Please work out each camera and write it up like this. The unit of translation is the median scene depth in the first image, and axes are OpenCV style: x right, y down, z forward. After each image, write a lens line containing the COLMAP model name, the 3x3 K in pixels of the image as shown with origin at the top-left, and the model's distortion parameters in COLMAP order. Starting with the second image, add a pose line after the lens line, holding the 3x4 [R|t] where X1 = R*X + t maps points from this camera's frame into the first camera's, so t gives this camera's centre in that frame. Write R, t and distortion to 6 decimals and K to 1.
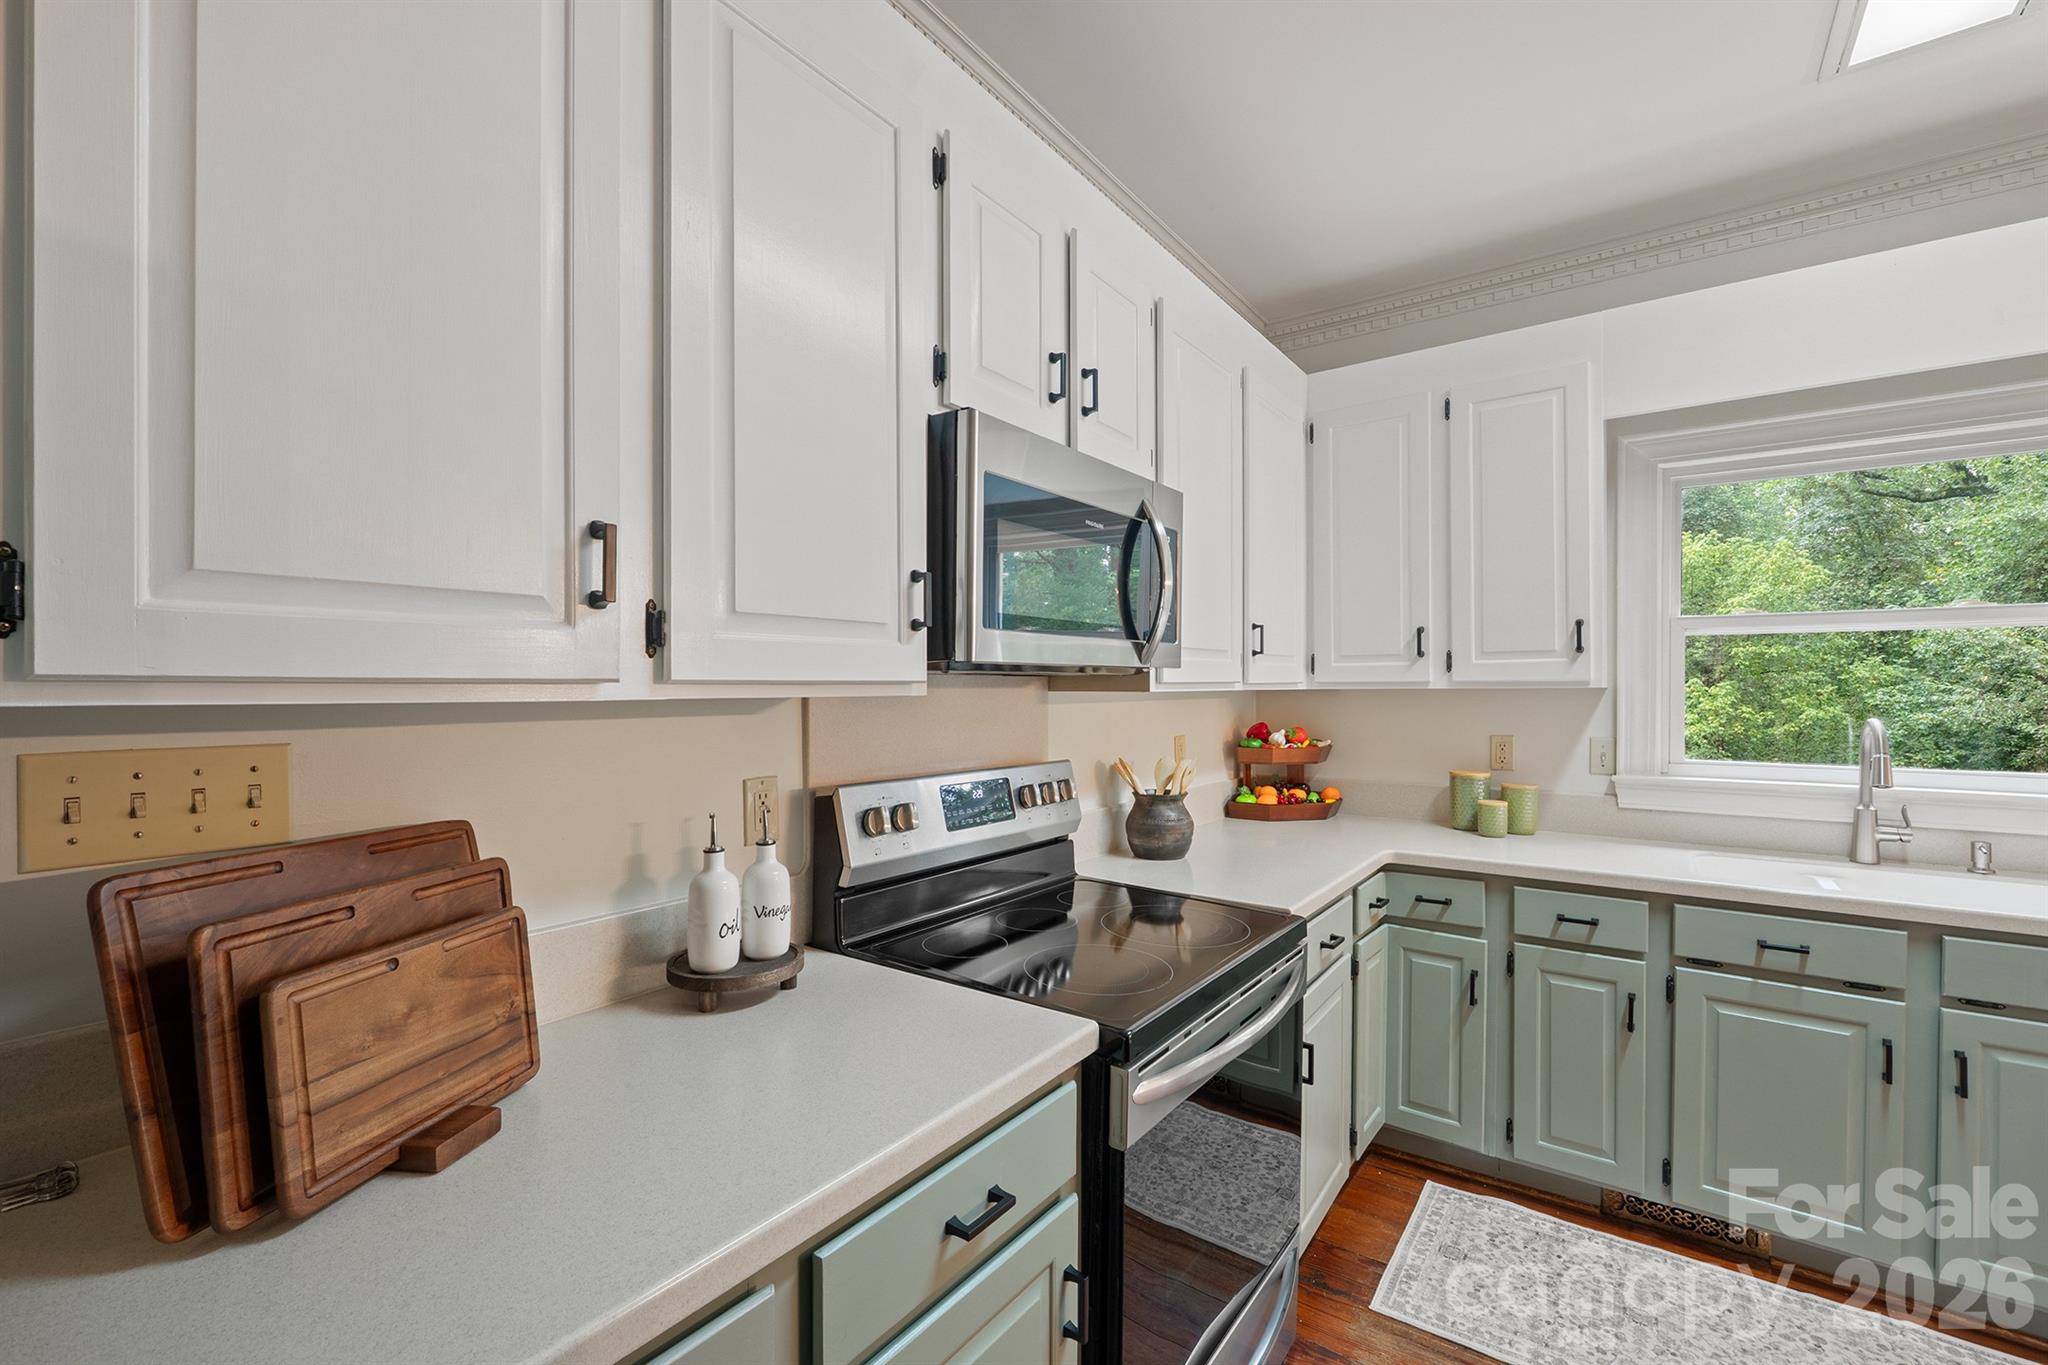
lens RADIAL K [[862.1, 0, 1033.5], [0, 862.1, 693.9], [0, 0, 1]] dist [-0.005487, -0.000627]
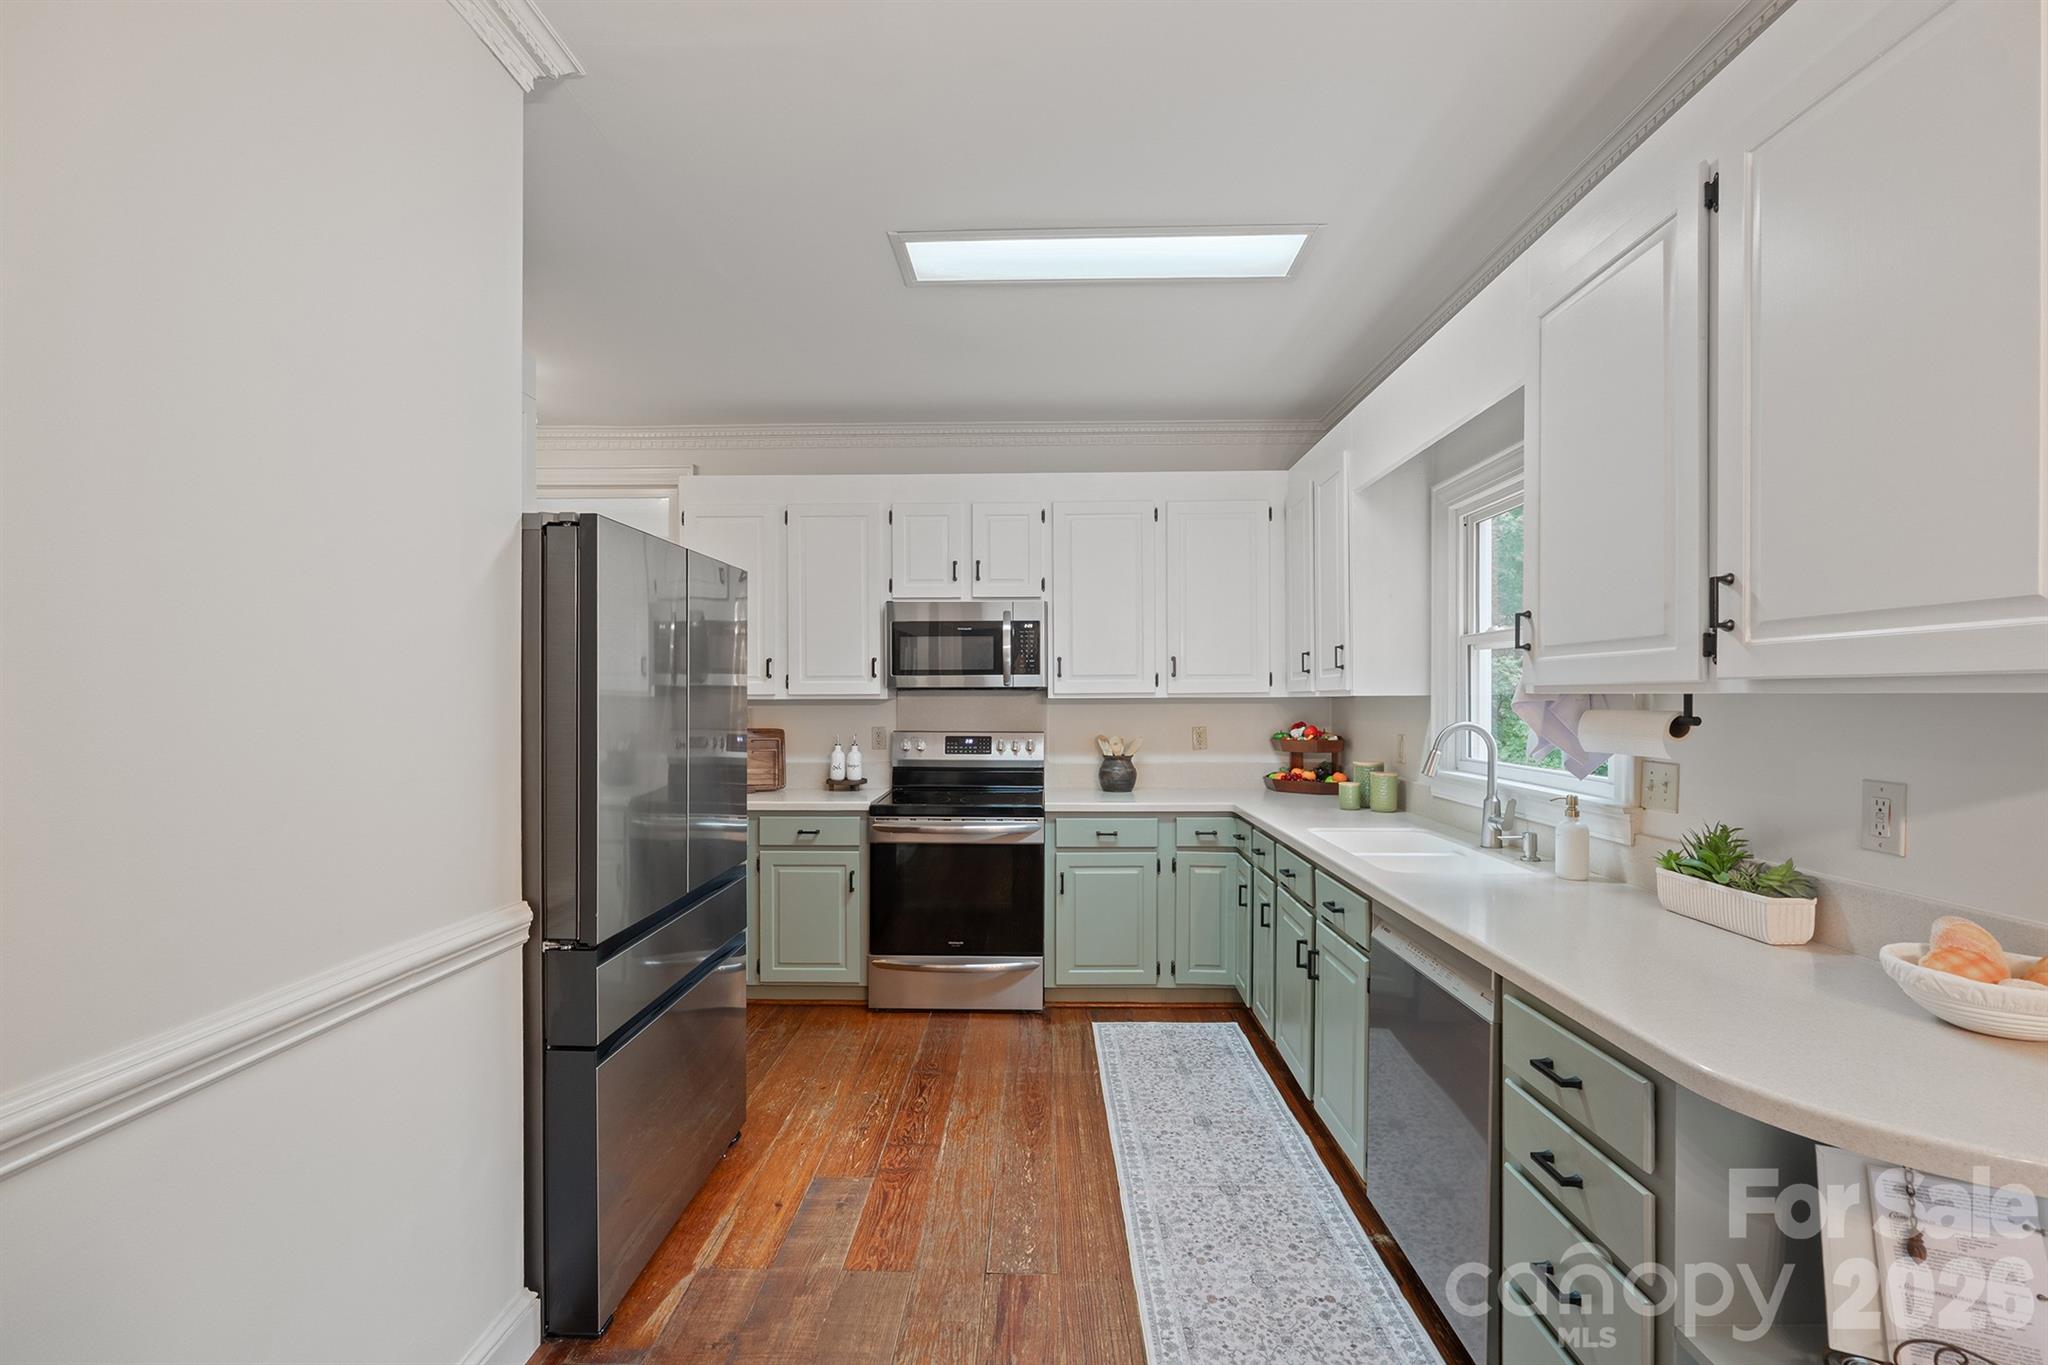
lens RADIAL K [[862.1, 0, 1029.5], [0, 862.1, 702.7], [0, 0, 1]] dist [-0.005487, -0.000627]
pose [[0.575284, 0.006059, -0.817931, 1.508374], [-0.004529, 0.999981, 0.004222, -0.000224], [0.817941, 0.001276, 0.575300, -0.172500]]
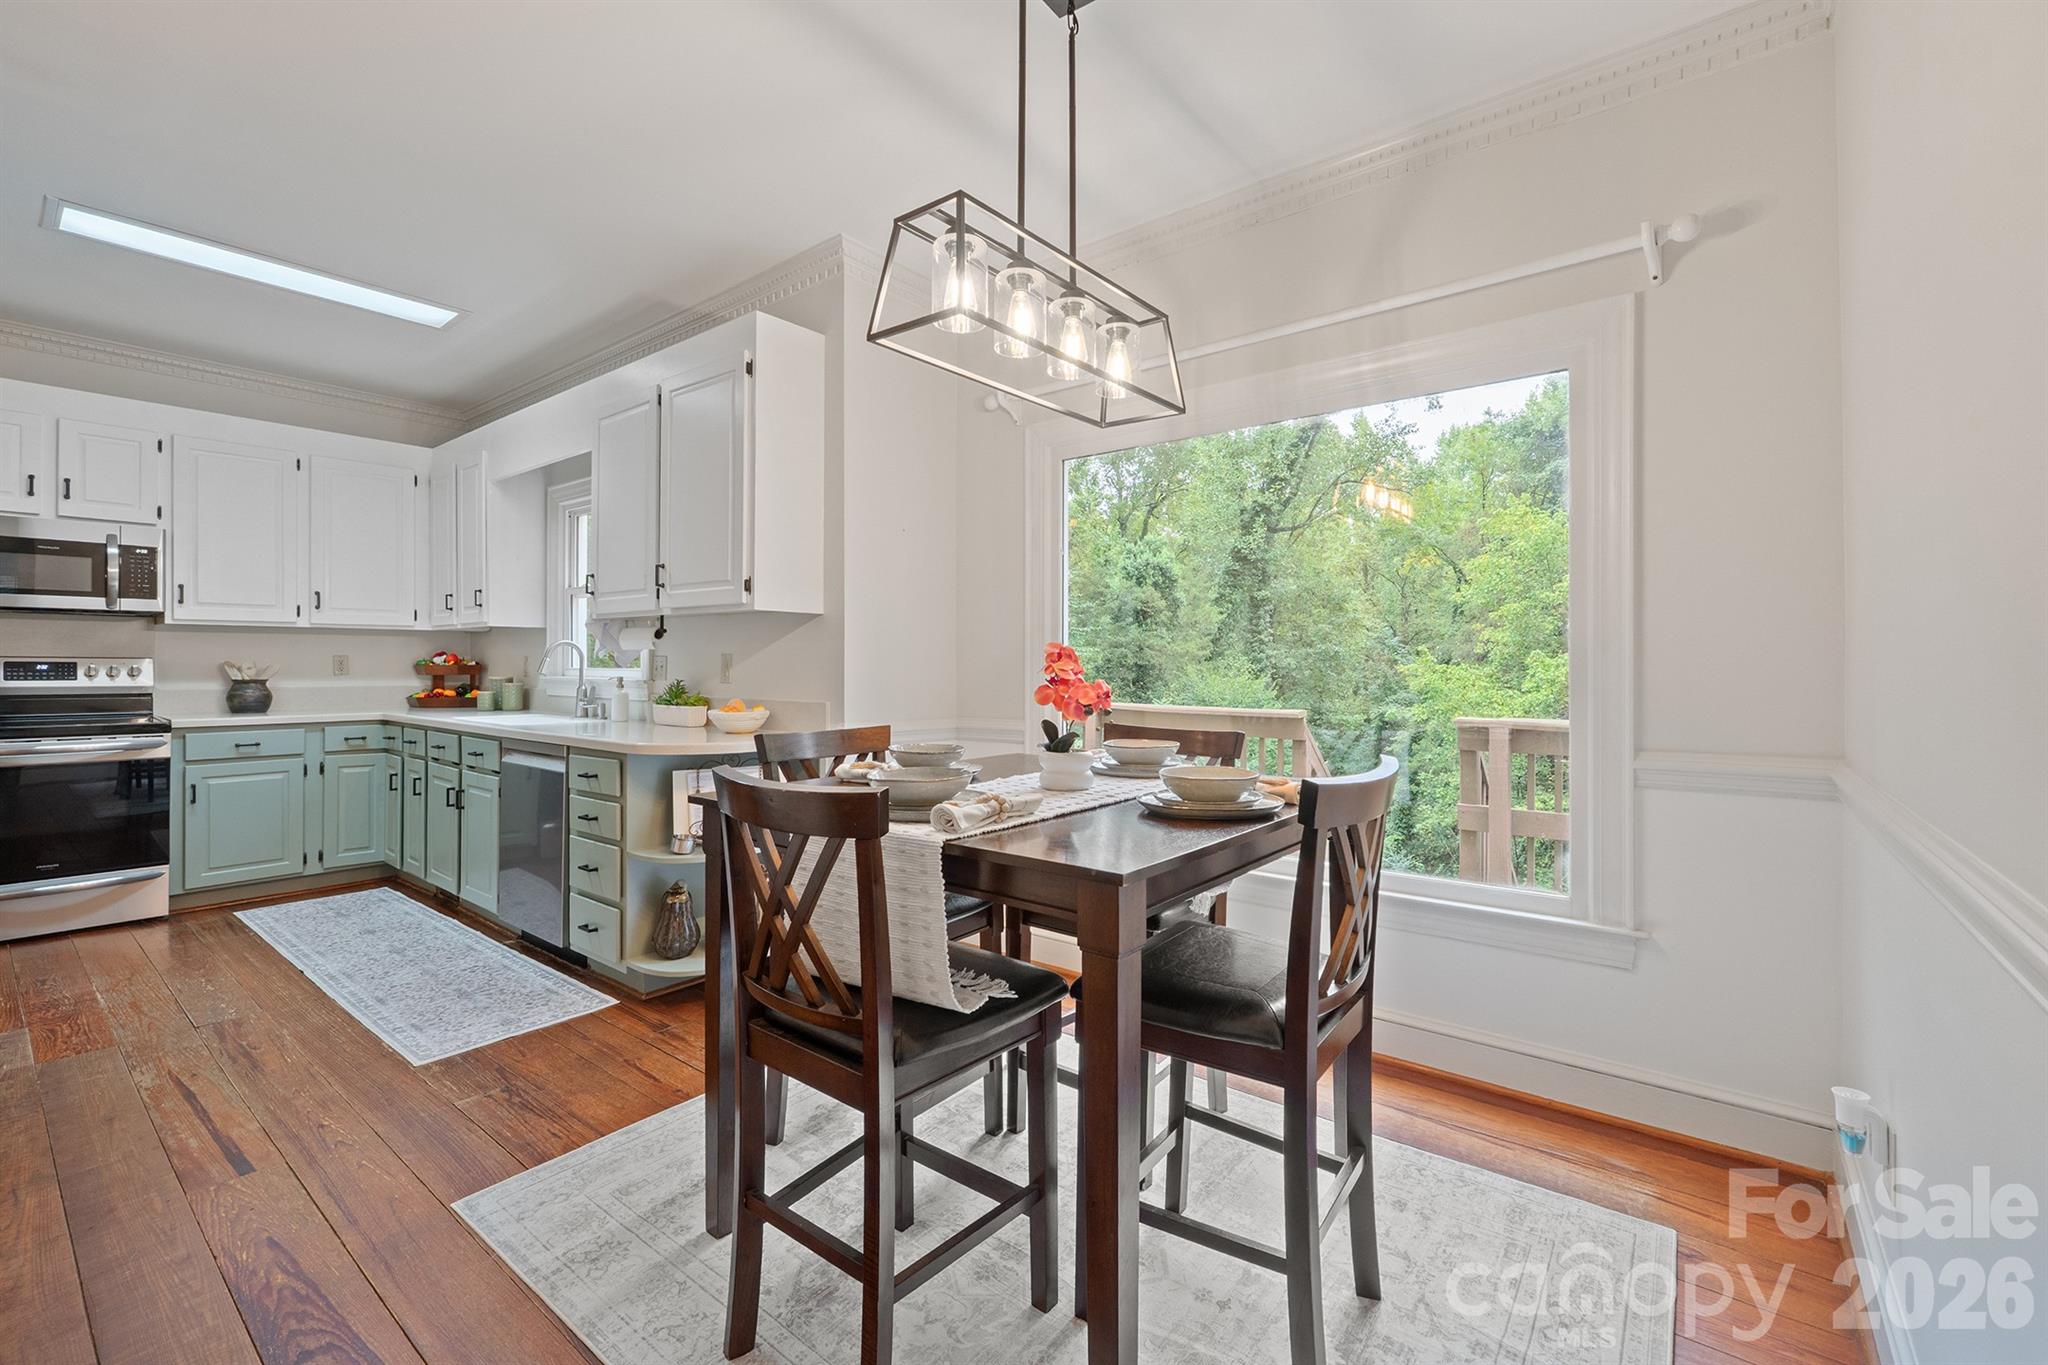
lens RADIAL K [[862.1, 0, 1017.8], [0, 862.1, 662.5], [0, 0, 1]] dist [-0.005487, -0.000627]
pose [[0.998976, 0.005155, -0.044958, 1.954207], [-0.005448, 0.999965, -0.006390, 0.080484], [0.044923, 0.006629, 0.998968, -0.835001]]
